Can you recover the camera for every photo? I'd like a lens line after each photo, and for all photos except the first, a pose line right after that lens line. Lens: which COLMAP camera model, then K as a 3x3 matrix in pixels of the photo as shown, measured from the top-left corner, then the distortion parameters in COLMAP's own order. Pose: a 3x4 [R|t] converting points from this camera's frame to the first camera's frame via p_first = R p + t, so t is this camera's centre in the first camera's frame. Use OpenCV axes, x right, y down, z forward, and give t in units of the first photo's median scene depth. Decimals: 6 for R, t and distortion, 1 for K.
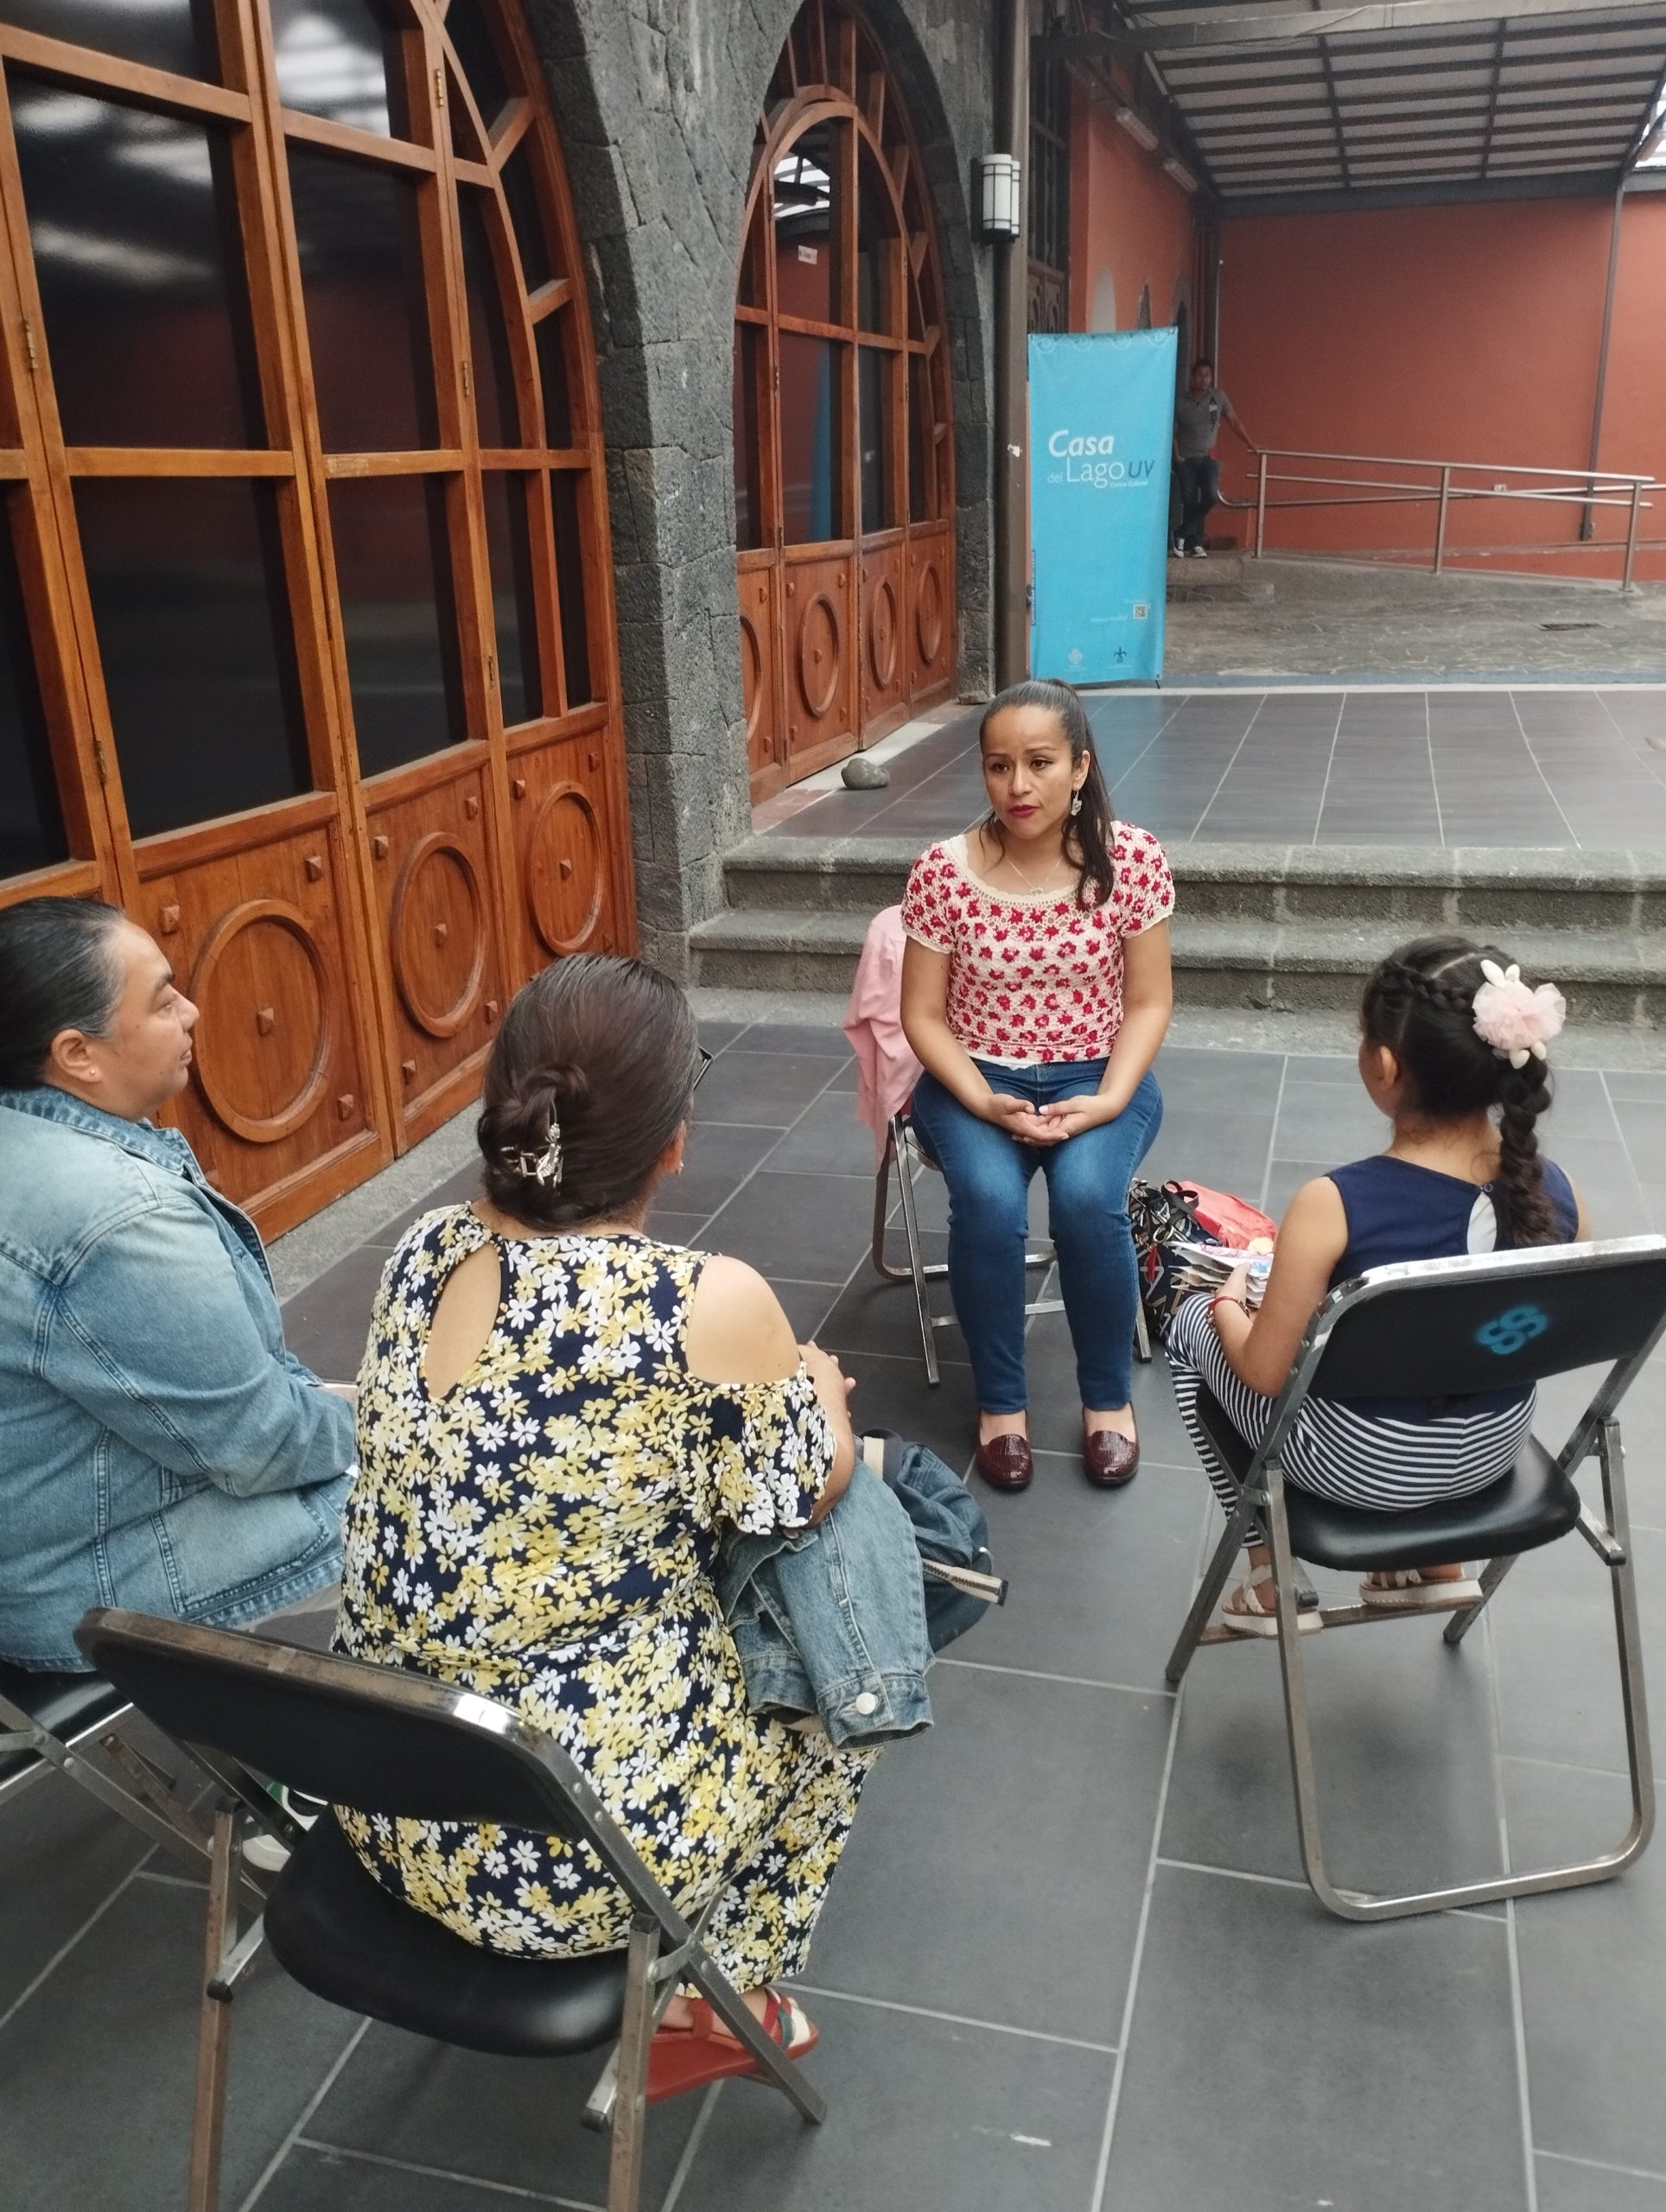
lens RADIAL K [[1820.1, 0, 831.6], [0, 1820.1, 1101.2], [0, 0, 1]] dist [0.108793, -0.135865]
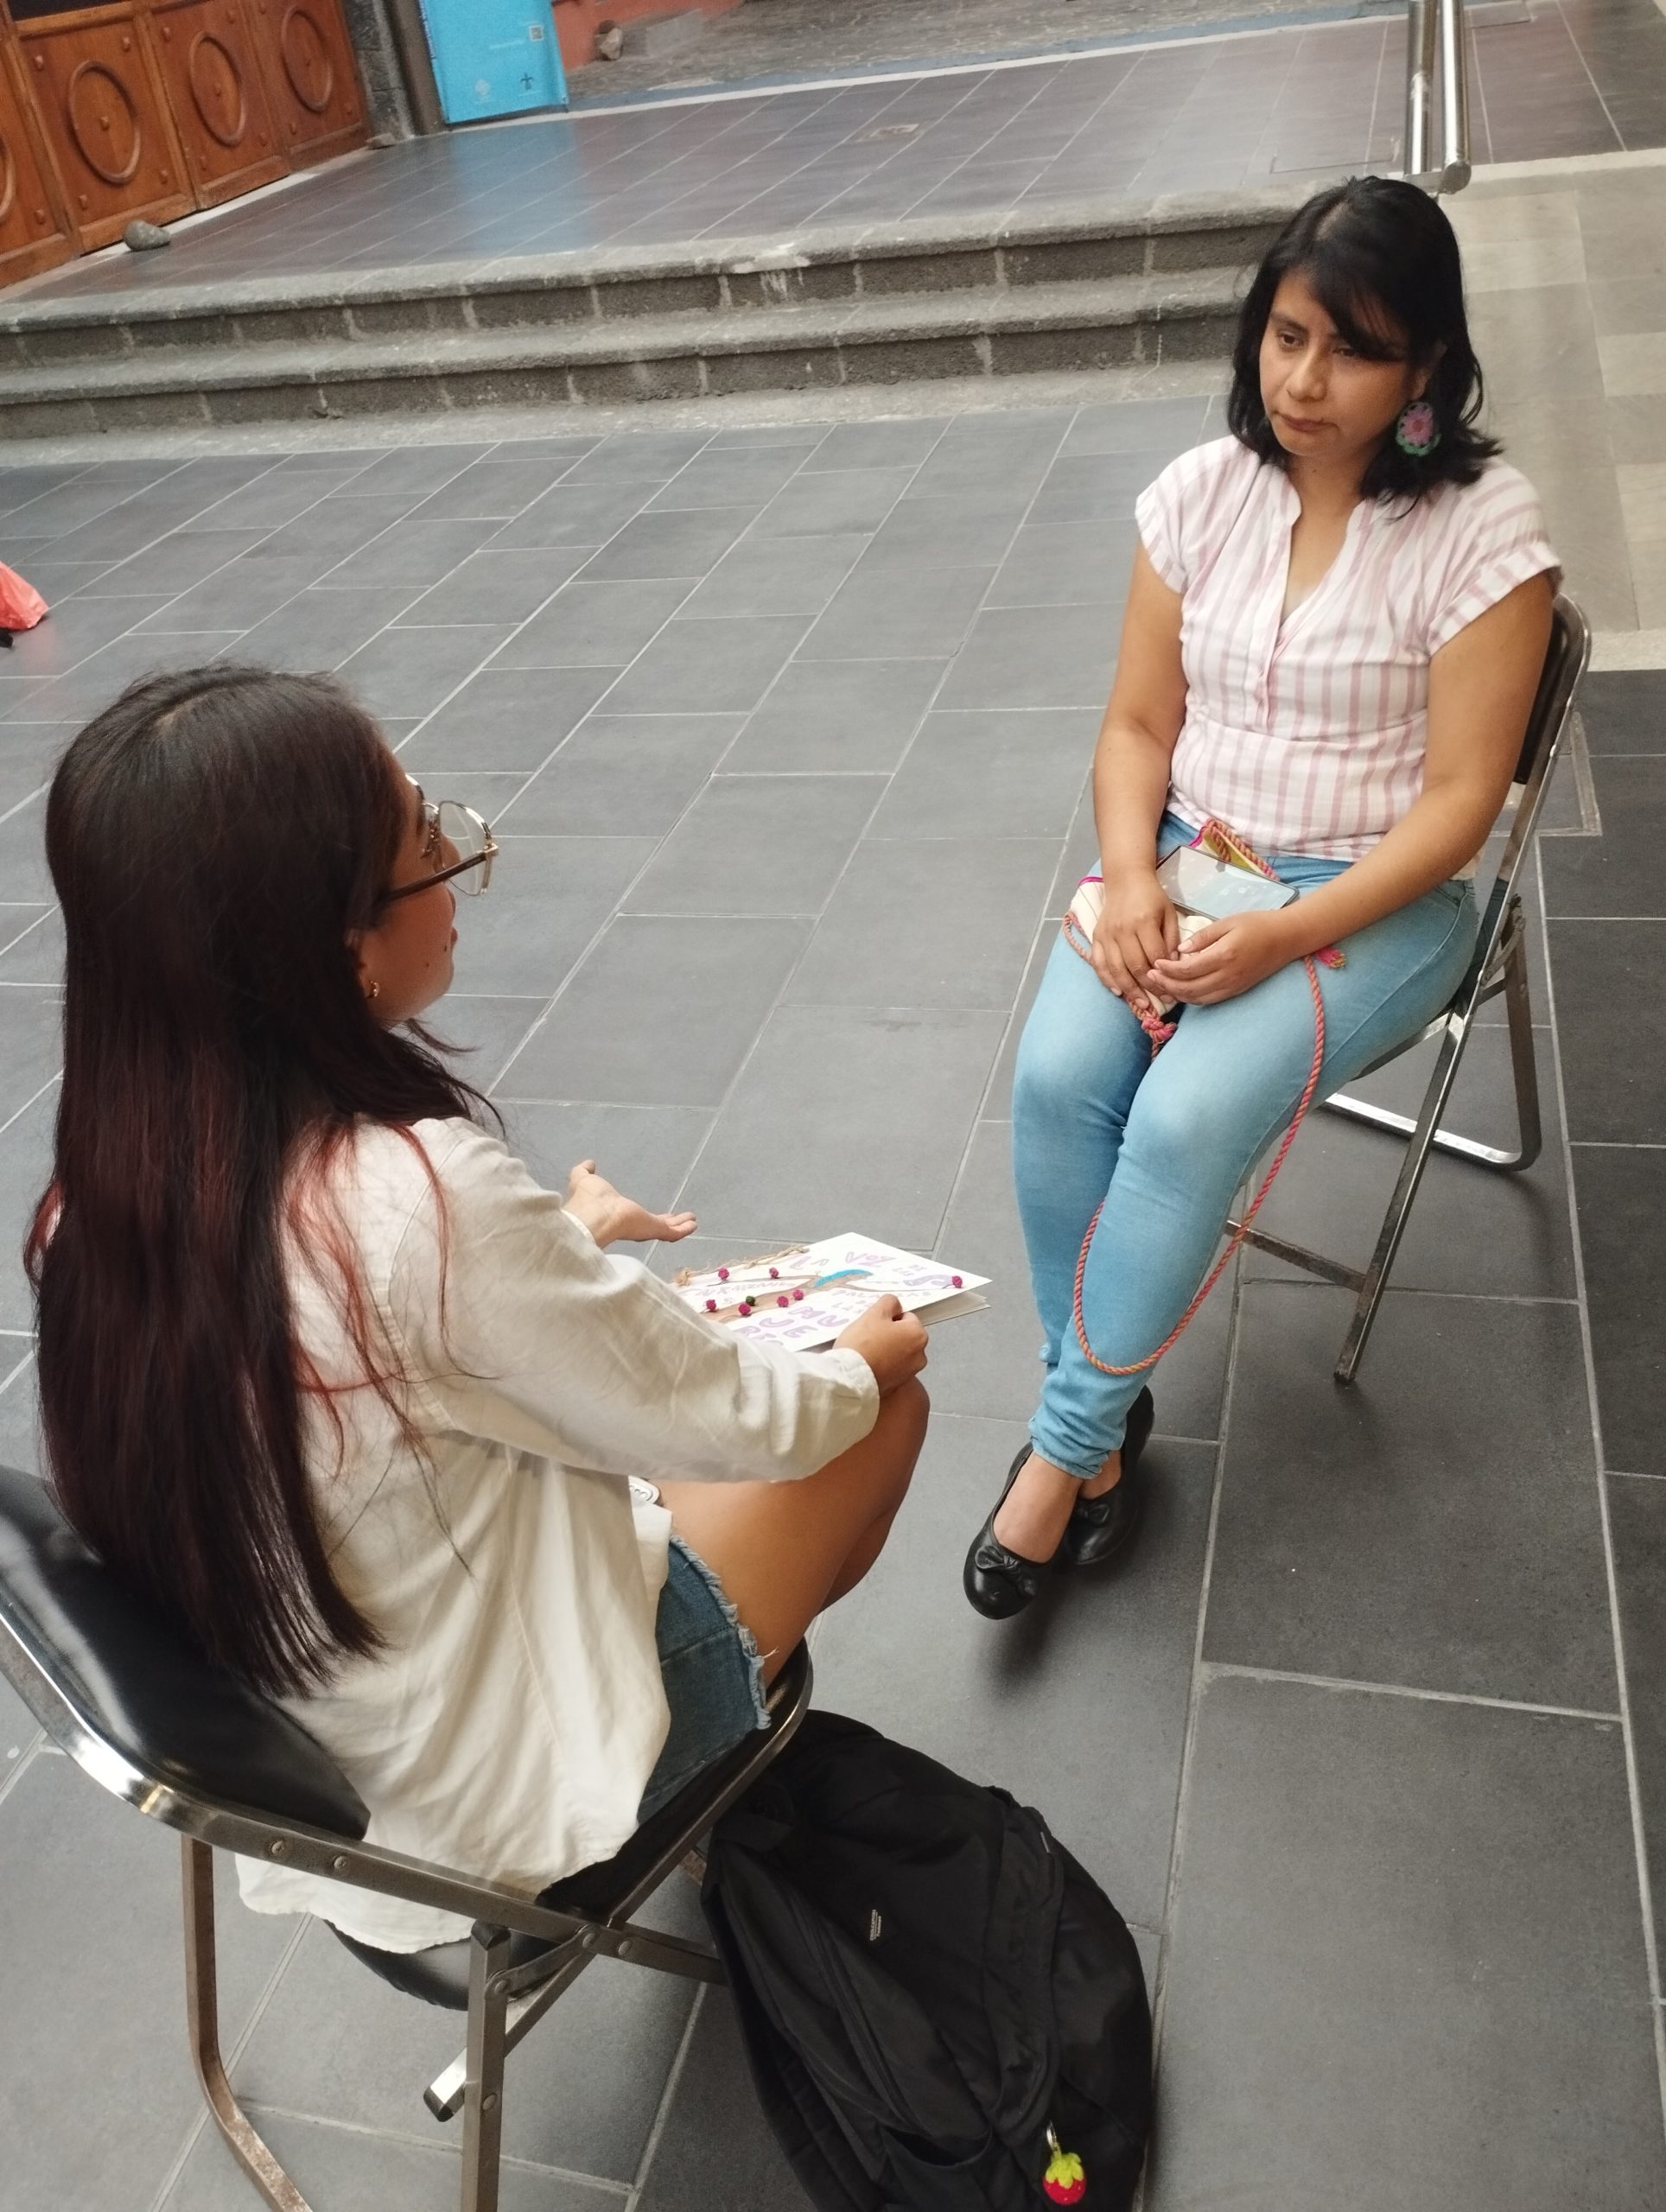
lens RADIAL K [[1820.1, 0, 831.6], [0, 1820.1, 1101.2], [0, 0, 1]] dist [0.108793, -0.135865]
pose [[0.994996, -0.094459, -0.032577, 0.560110], [0.099721, 0.959279, 0.264271, 0.093858], [0.006288, -0.266197, 0.963898, -0.315635]]
